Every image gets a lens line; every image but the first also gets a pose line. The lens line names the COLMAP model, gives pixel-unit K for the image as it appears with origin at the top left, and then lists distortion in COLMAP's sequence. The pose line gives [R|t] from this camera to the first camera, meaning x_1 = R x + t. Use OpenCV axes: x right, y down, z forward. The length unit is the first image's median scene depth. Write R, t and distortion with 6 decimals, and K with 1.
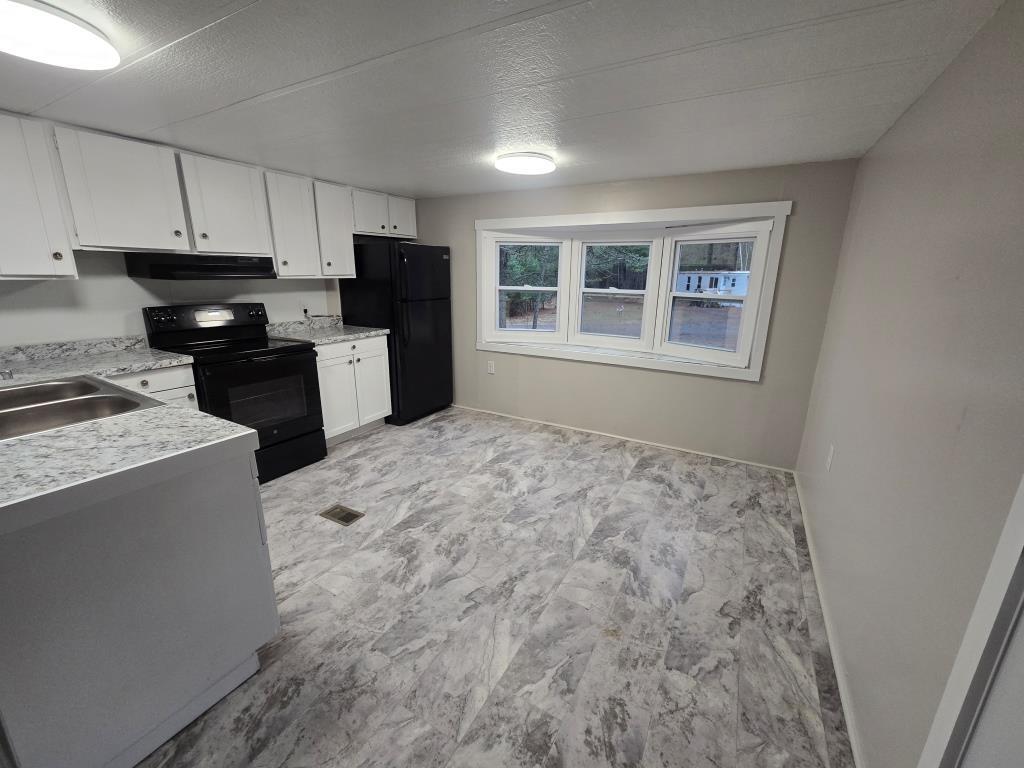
lens RADIAL K [[419.8, 0, 511.2], [0, 419.8, 385.3], [0, 0, 1]] dist [-0.002838, -0.000174]
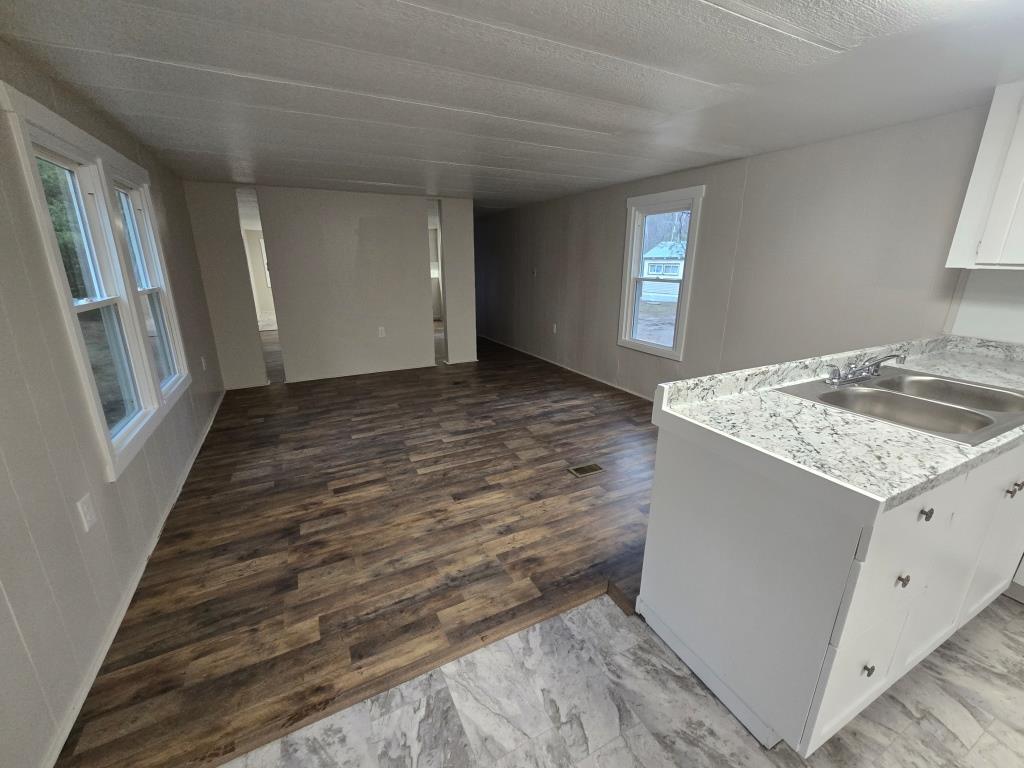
lens RADIAL K [[419.8, 0, 508.9], [0, 419.8, 380.1], [0, 0, 1]] dist [-0.002838, -0.000174]
pose [[-0.557193, 0.217865, -0.801293, 0.200260], [-0.220794, 0.891361, 0.395886, -0.197385], [0.800491, 0.397505, -0.448557, 0.793924]]
